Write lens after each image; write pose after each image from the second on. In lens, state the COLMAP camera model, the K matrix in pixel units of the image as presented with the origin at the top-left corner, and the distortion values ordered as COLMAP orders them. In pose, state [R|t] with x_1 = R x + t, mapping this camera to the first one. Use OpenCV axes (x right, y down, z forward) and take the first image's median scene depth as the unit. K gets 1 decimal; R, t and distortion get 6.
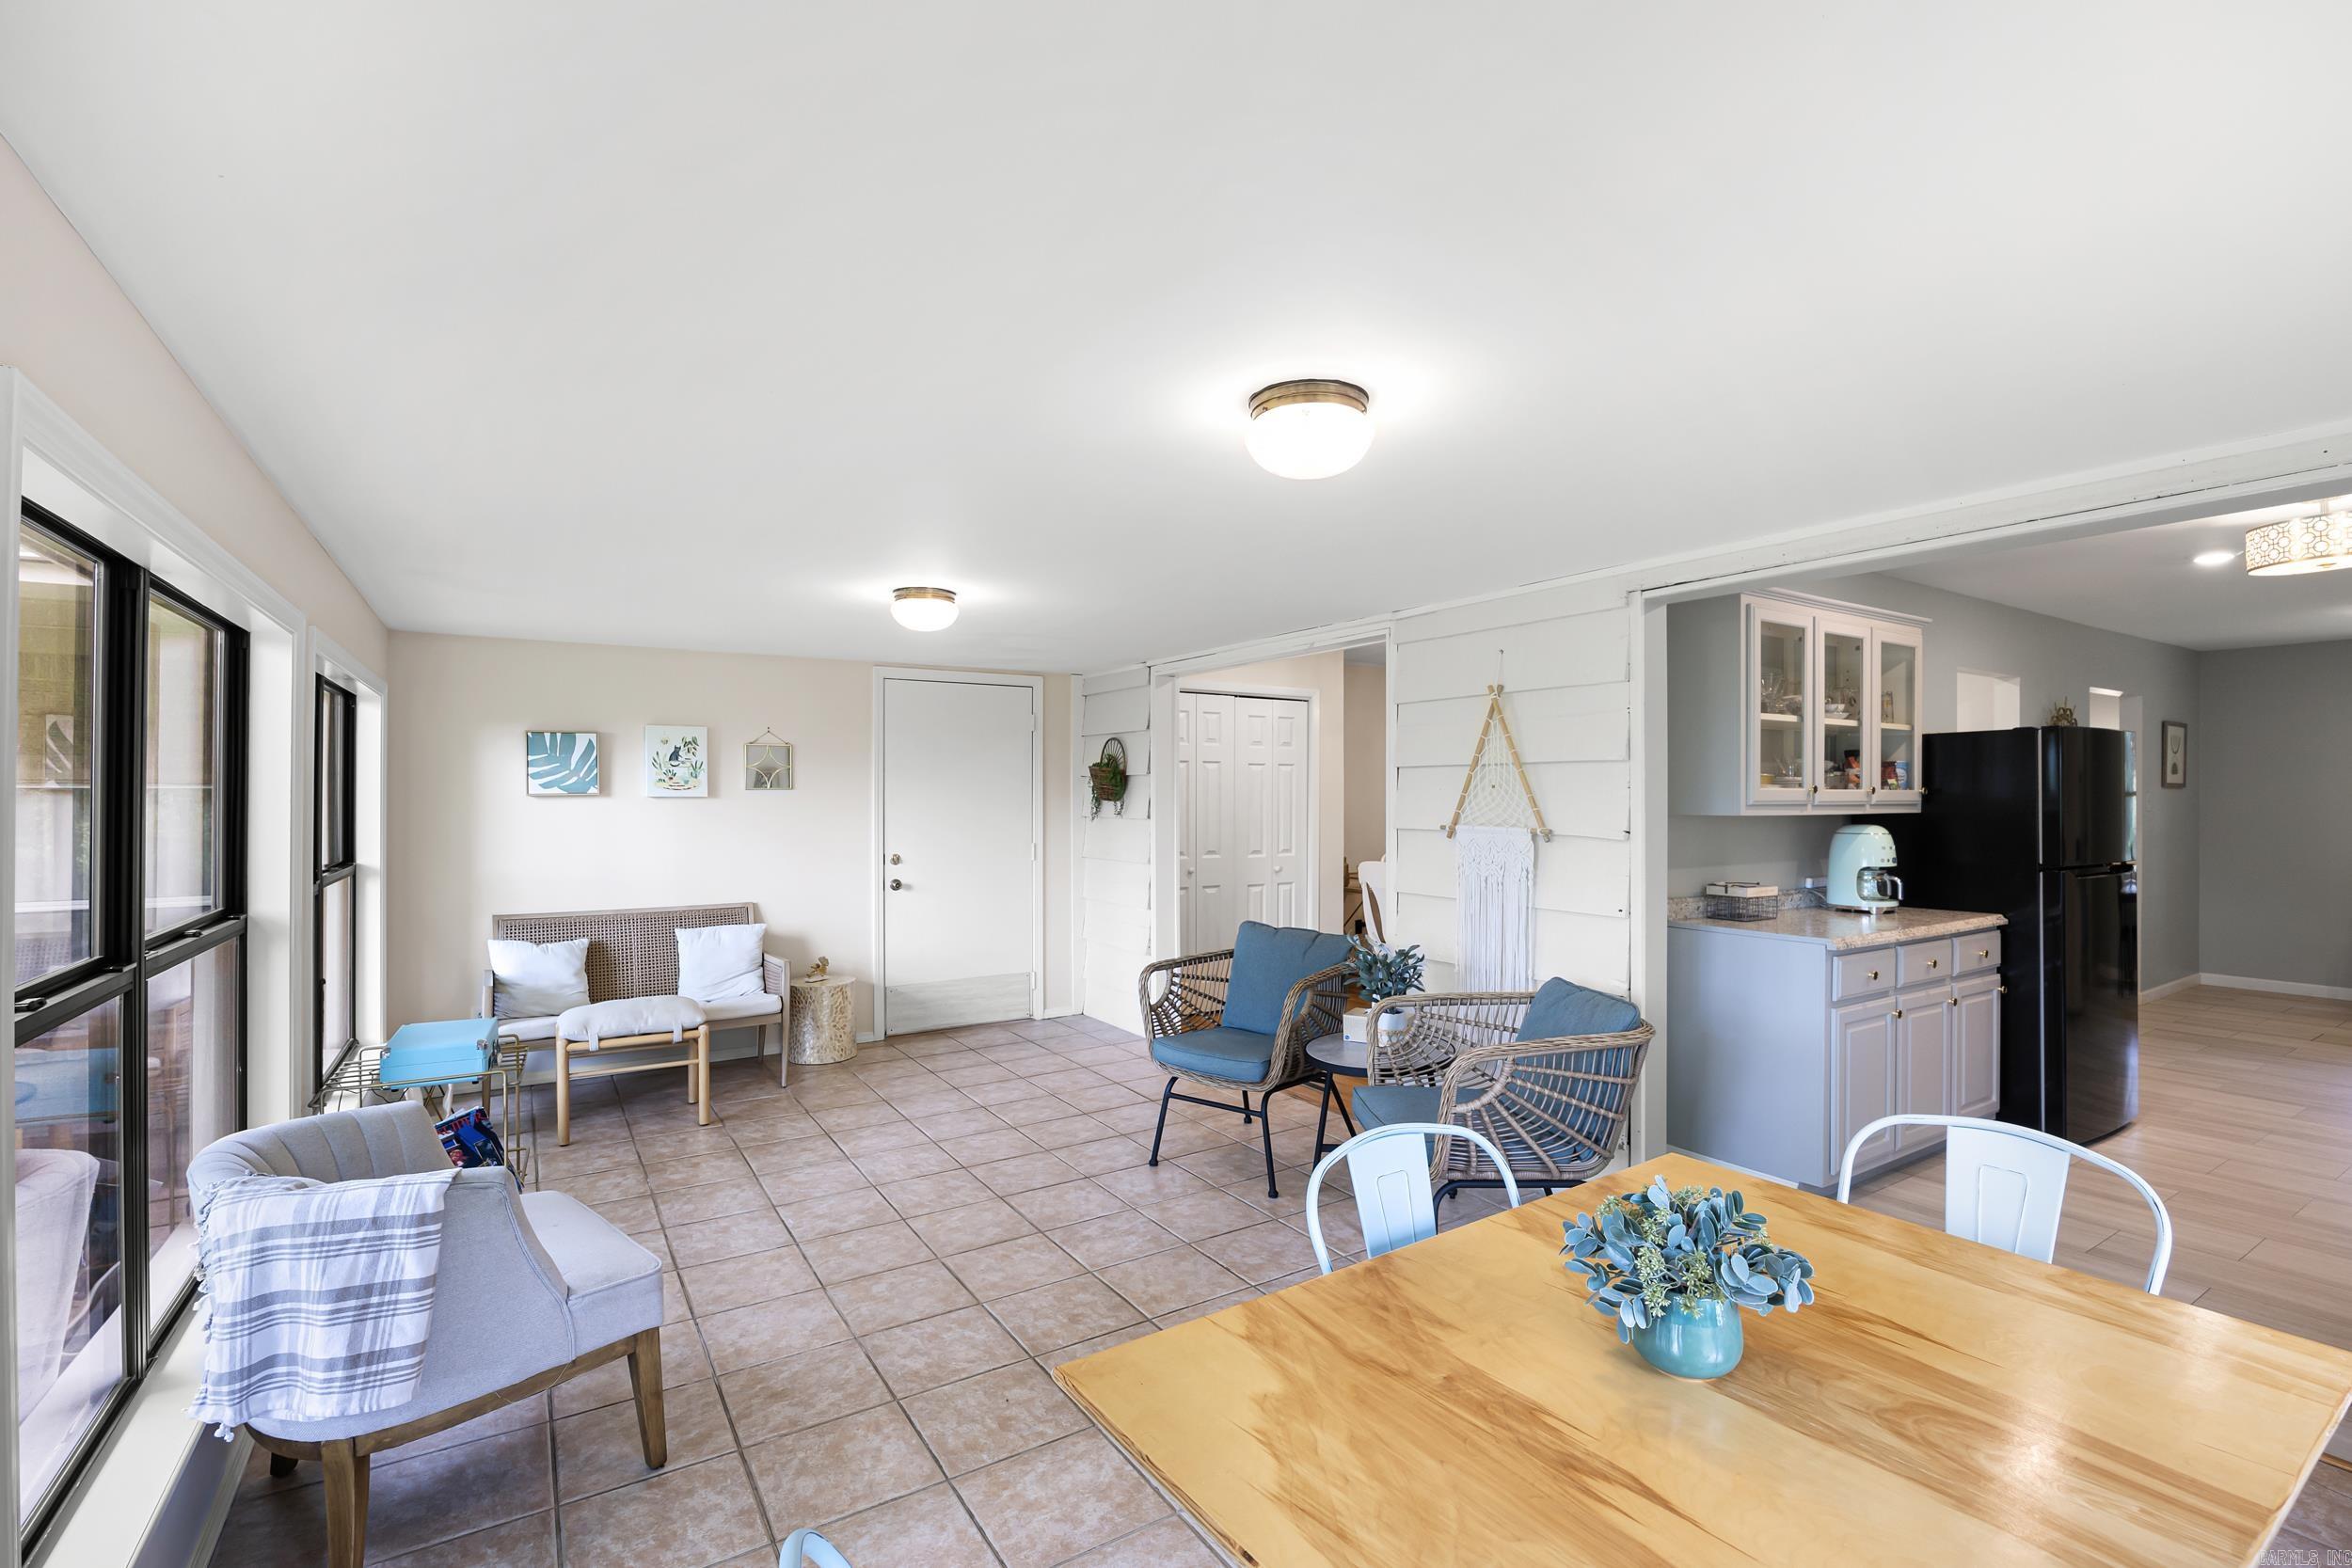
lens RADIAL K [[1053.7, 0, 1188.8], [0, 1053.7, 795.4], [0, 0, 1]] dist [-0.014817, -0.000536]
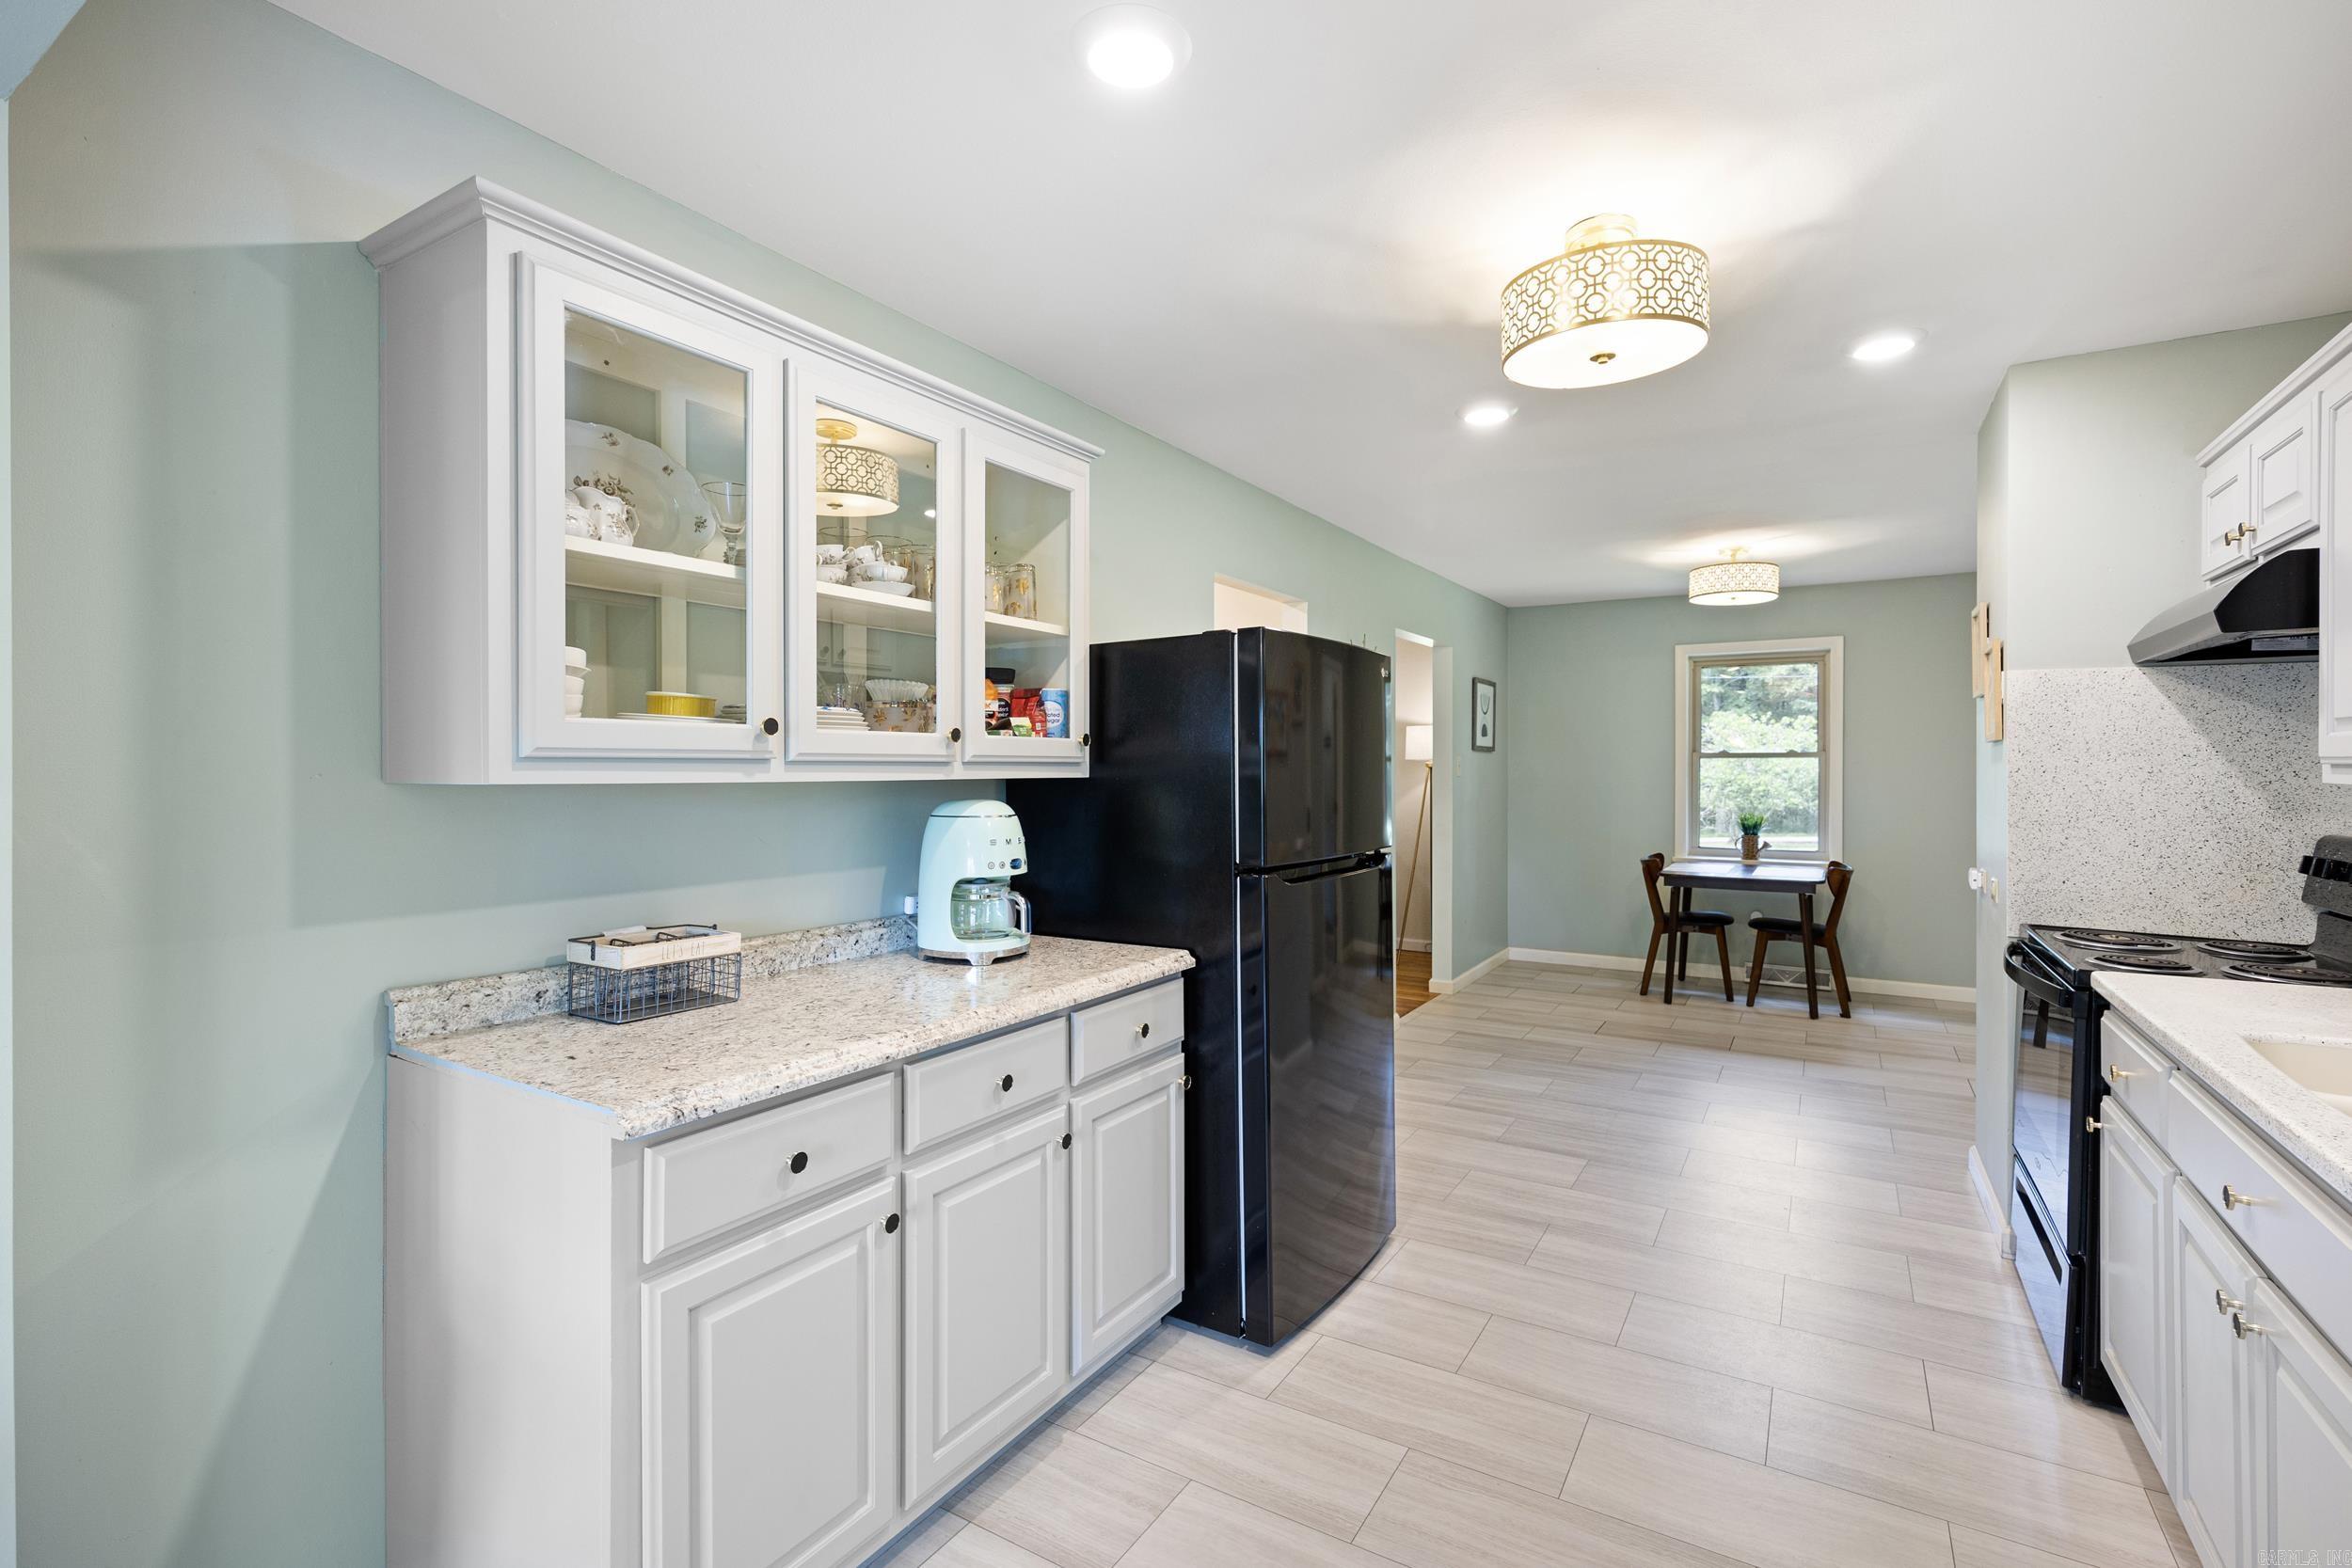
lens RADIAL K [[1053.7, 0, 1186.3], [0, 1053.7, 764.8], [0, 0, 1]] dist [-0.014817, -0.000536]
pose [[0.900679, 0.000469, 0.434485, 0.510756], [0.000462, 0.999998, -0.002035, 0.010968], [-0.434485, 0.002034, 0.900677, 0.459618]]
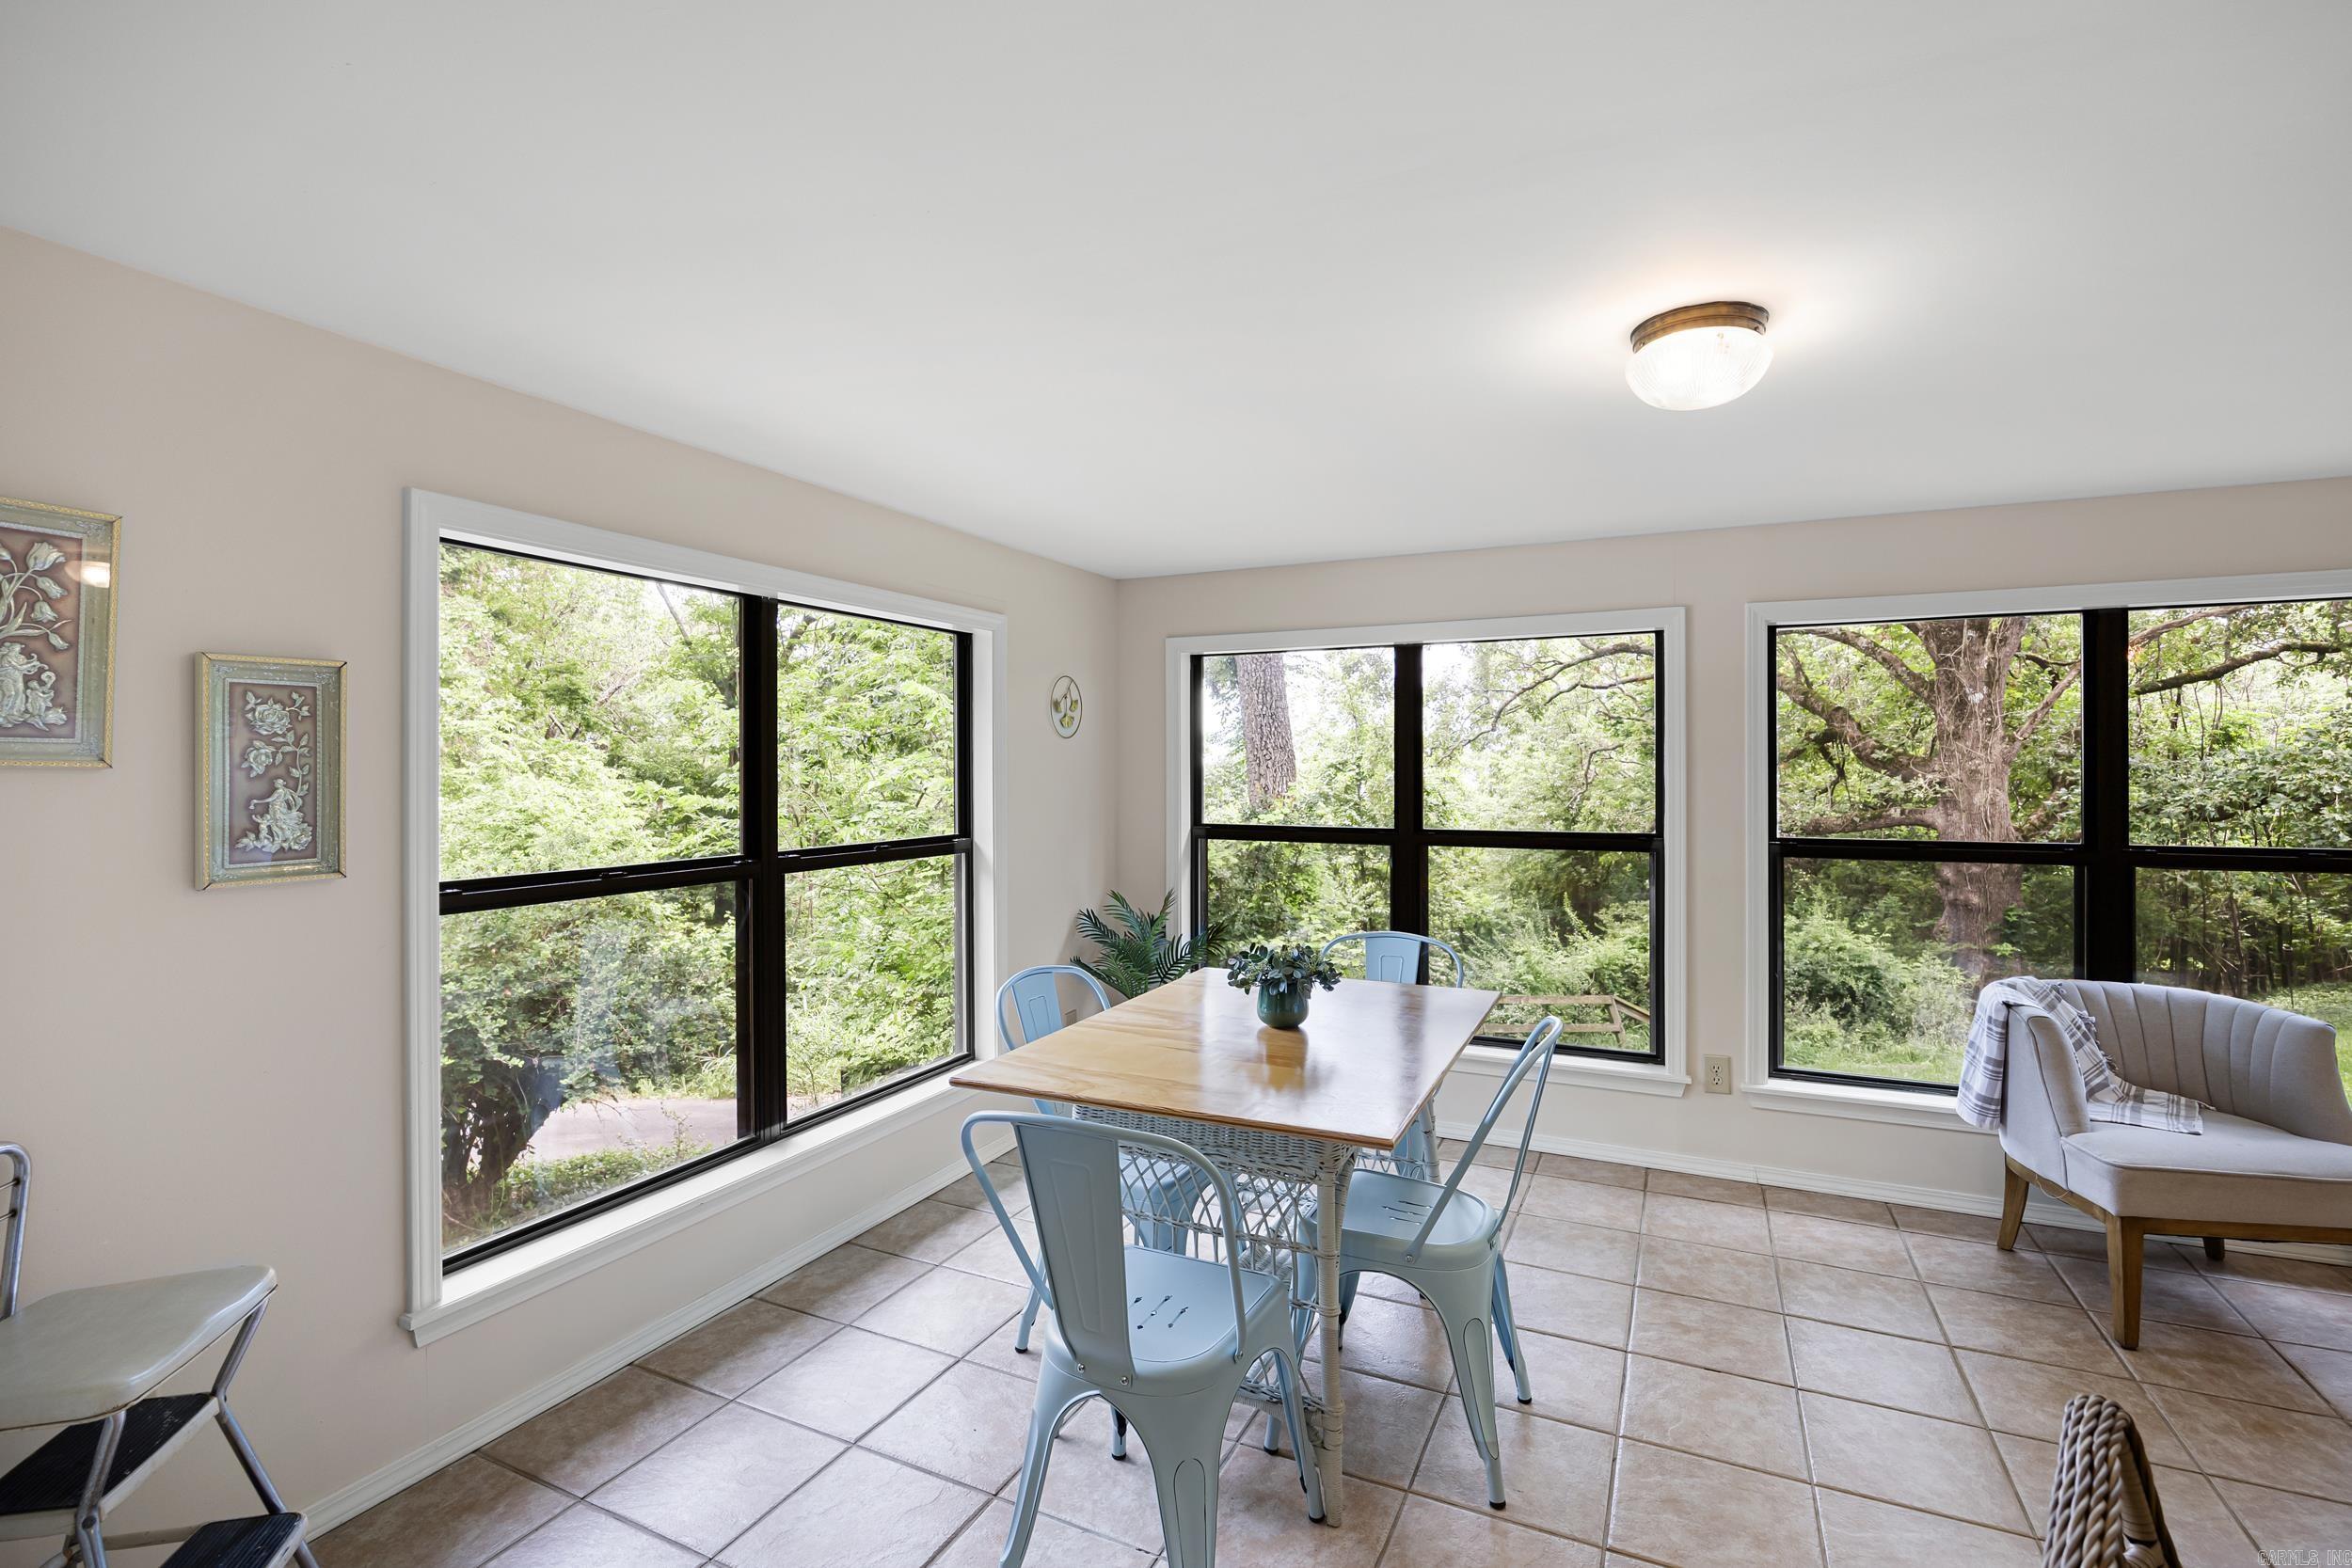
lens RADIAL K [[1053.7, 0, 1186.8], [0, 1053.7, 771.0], [0, 0, 1]] dist [-0.014817, -0.000536]
pose [[-0.853728, 0.004880, -0.520696, 0.465166], [0.003773, 0.999988, 0.003187, 0.011465], [0.520706, 0.000756, -0.853736, 0.720422]]
